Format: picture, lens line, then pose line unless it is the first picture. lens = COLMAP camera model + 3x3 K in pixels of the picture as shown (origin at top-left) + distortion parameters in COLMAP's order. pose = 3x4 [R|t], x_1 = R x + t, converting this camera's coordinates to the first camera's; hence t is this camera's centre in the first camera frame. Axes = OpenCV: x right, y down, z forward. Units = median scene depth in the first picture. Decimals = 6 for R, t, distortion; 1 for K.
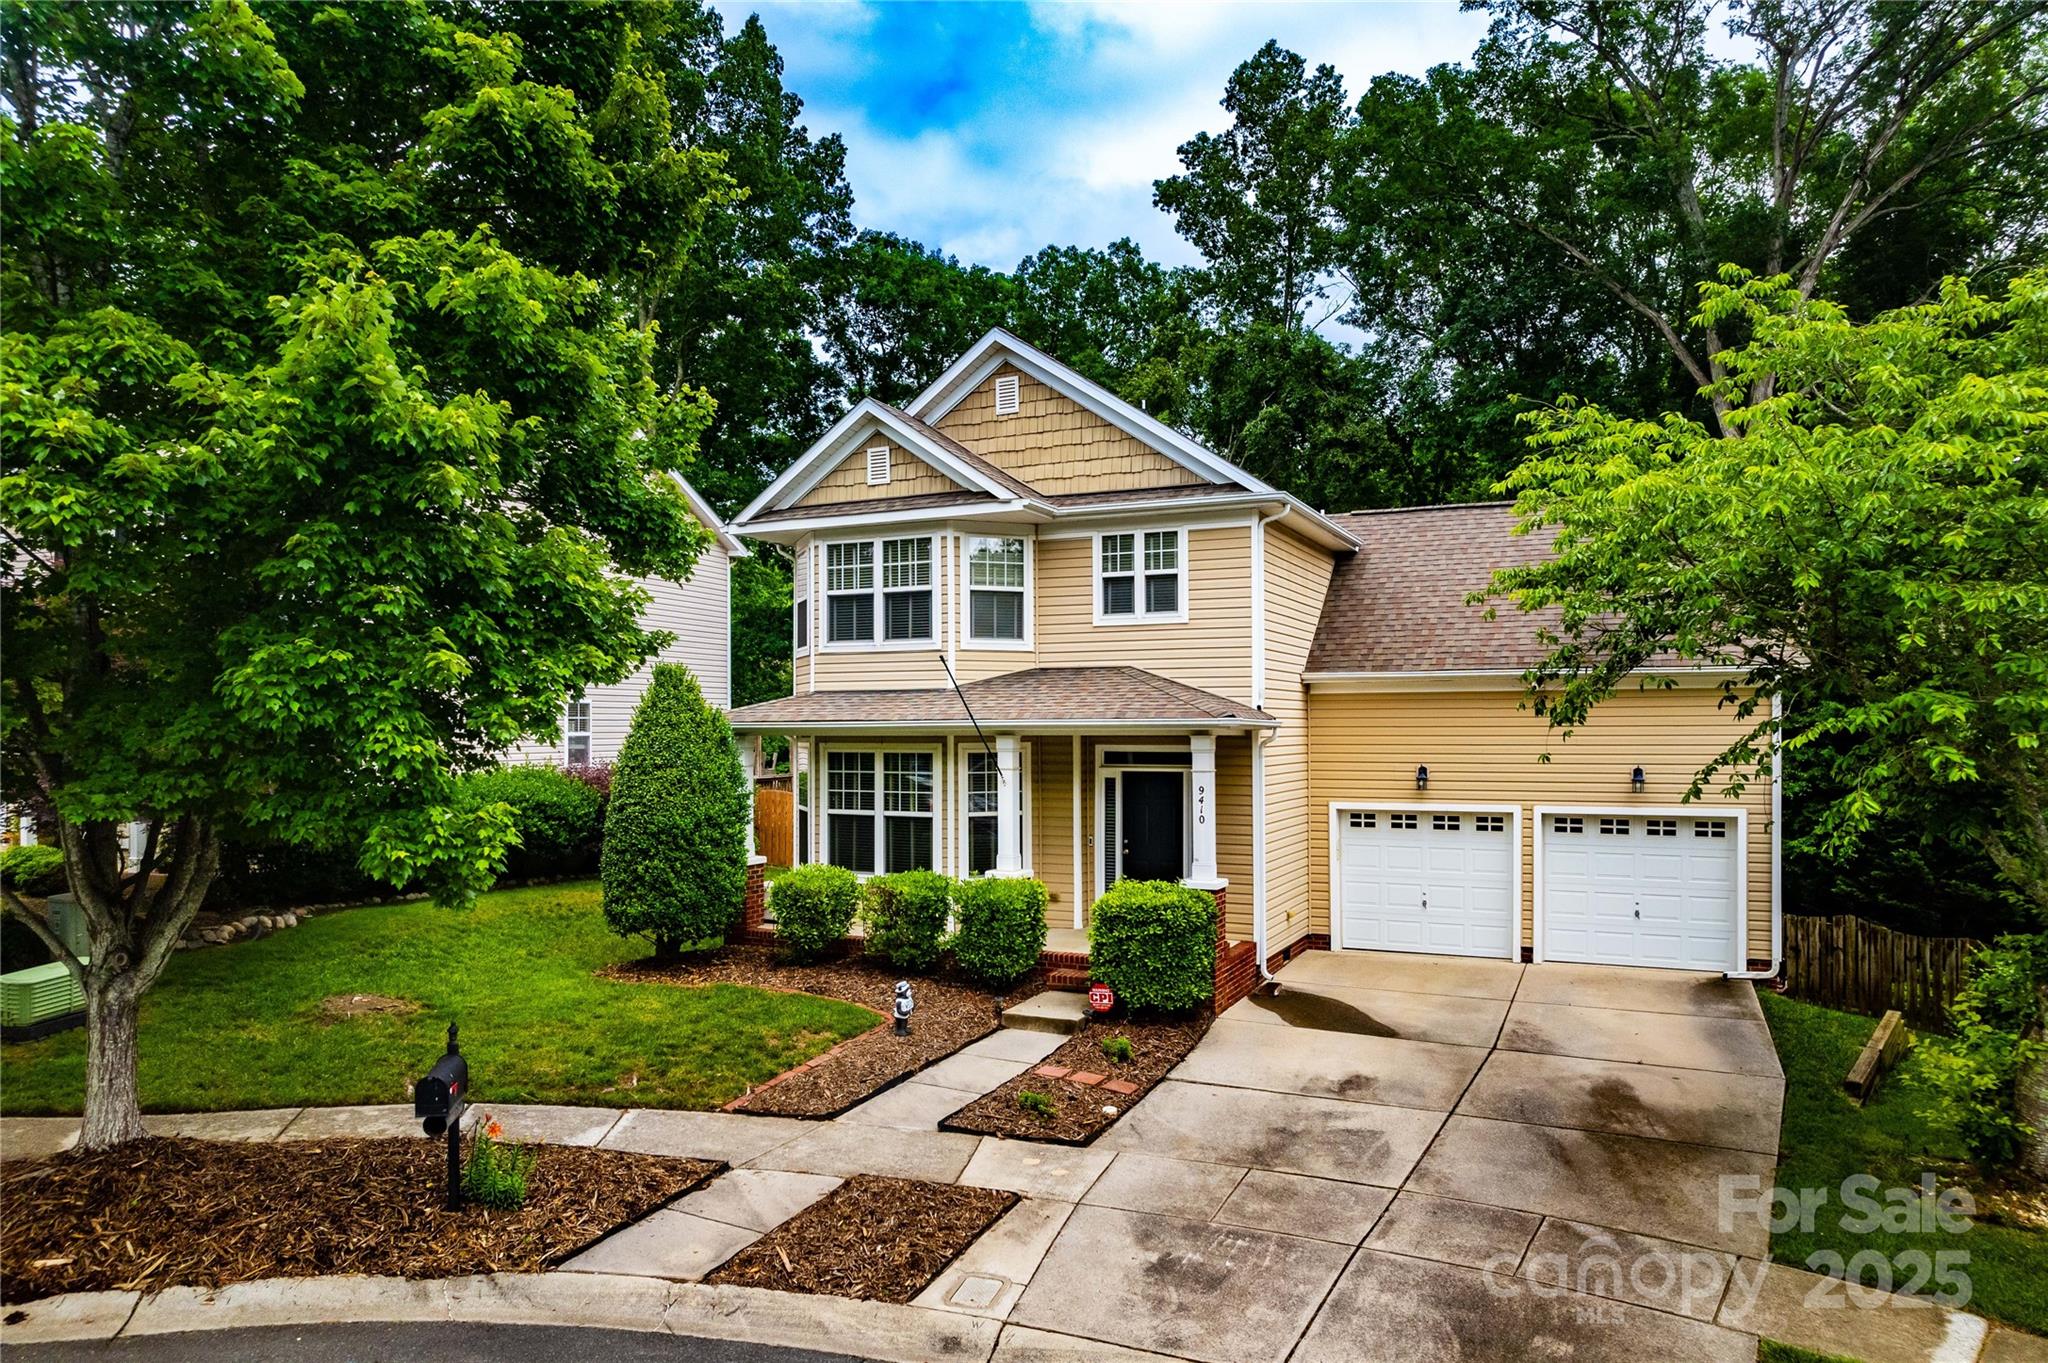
lens RADIAL K [[1185.6, 0, 1024.0], [0, 1185.6, 681.5], [0, 0, 1]] dist [-0.036457, 0.000635]
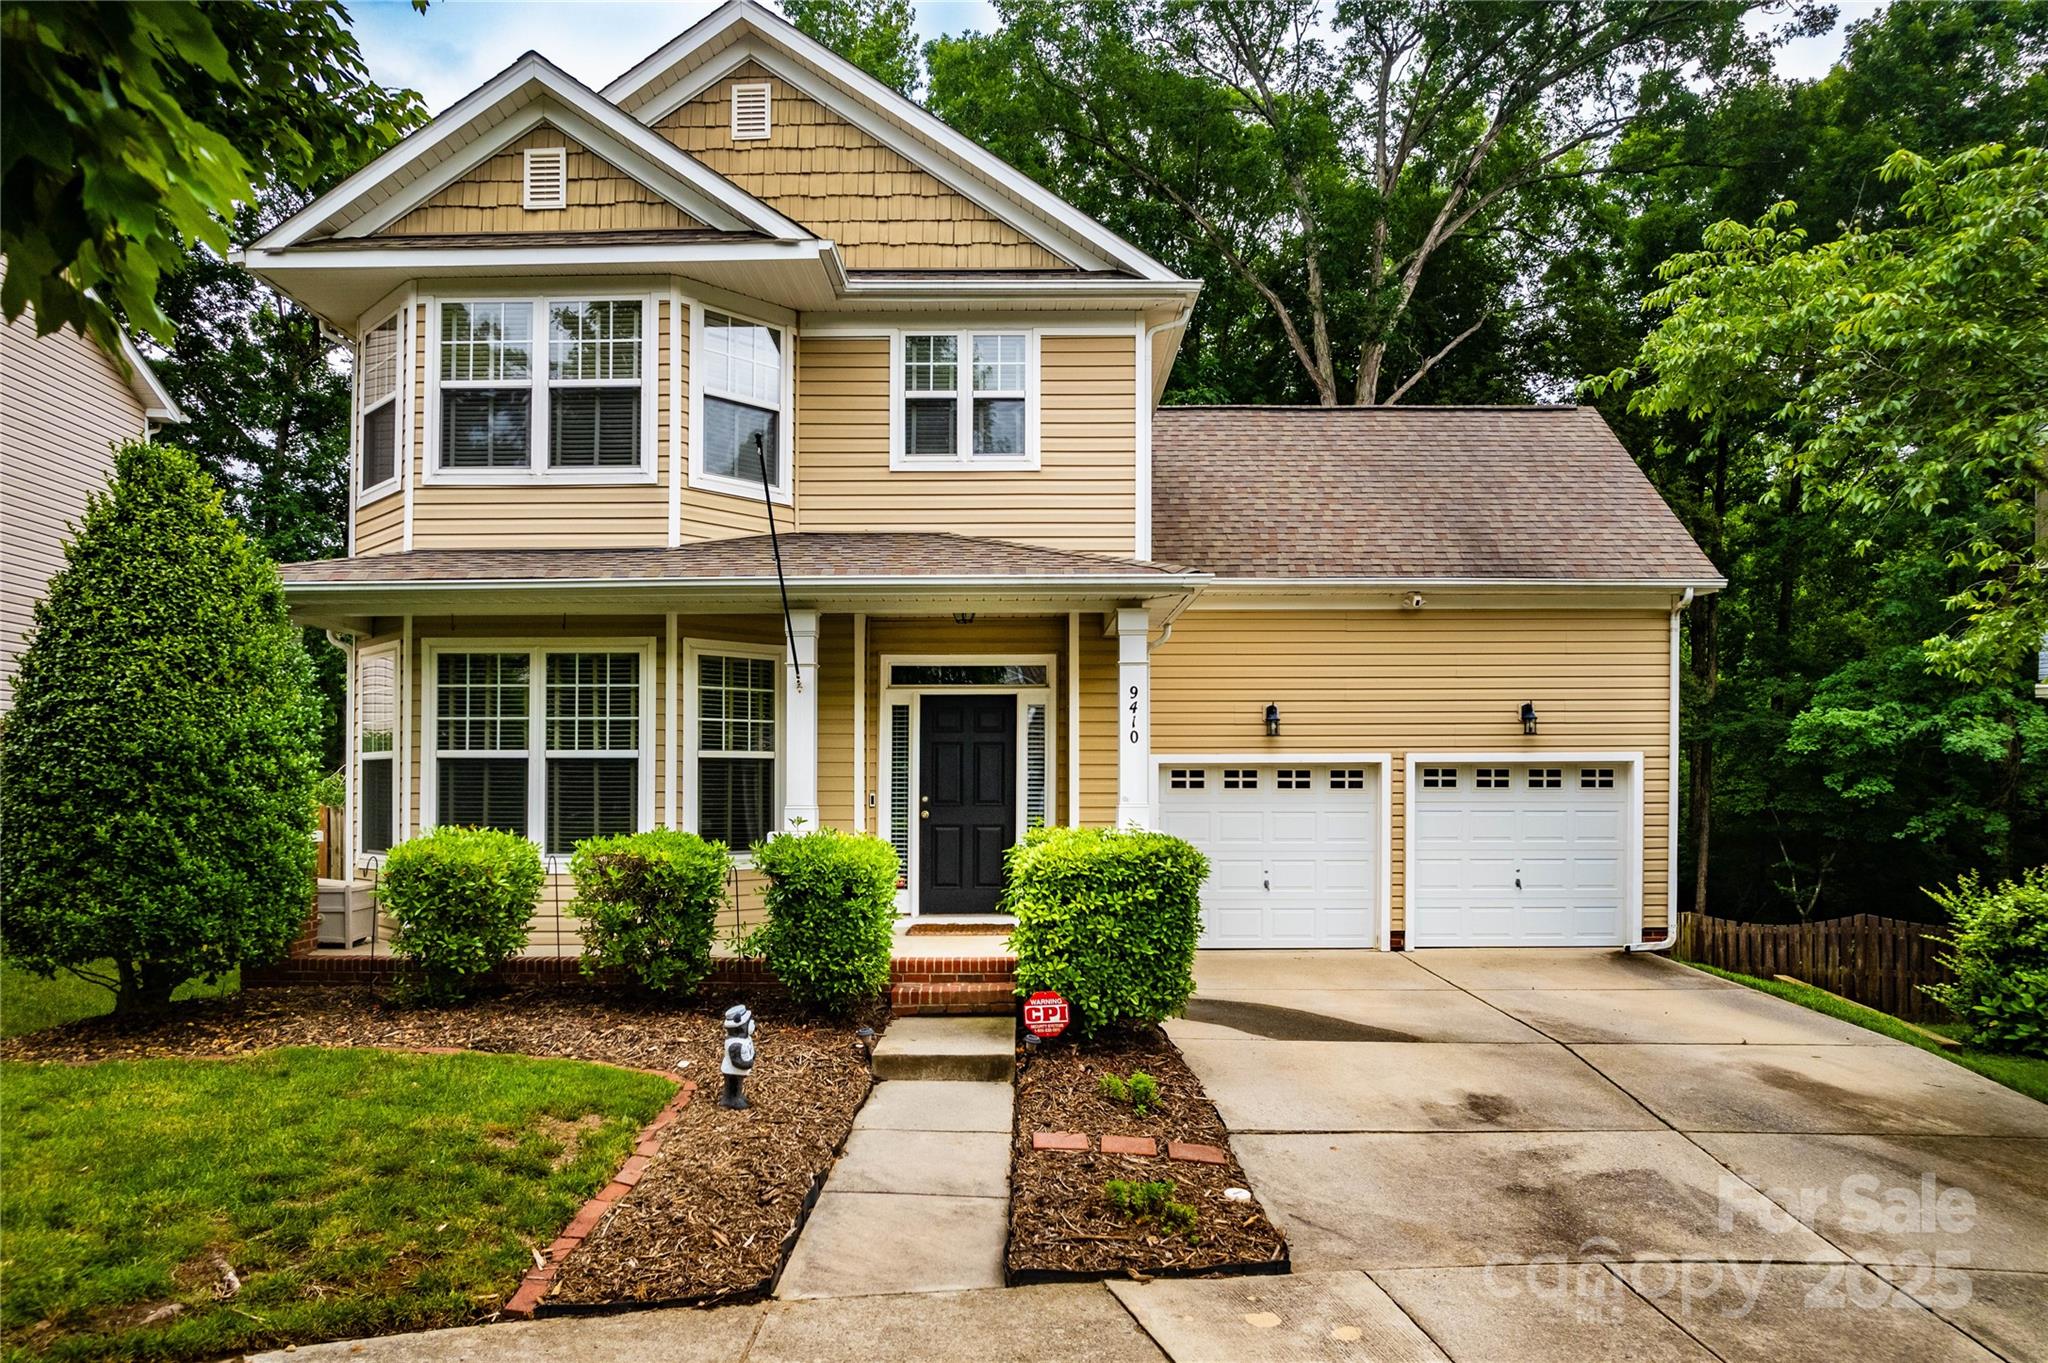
lens RADIAL K [[1304.6, 0, 1019.3], [0, 1304.6, 726.8], [0, 0, 1]] dist [-0.063509, 0.055708]
pose [[0.917160, 0.015050, 0.398235, -0.181258], [-0.018236, 0.999825, 0.004215, 0.102566], [-0.398102, -0.011128, 0.917274, 0.345978]]
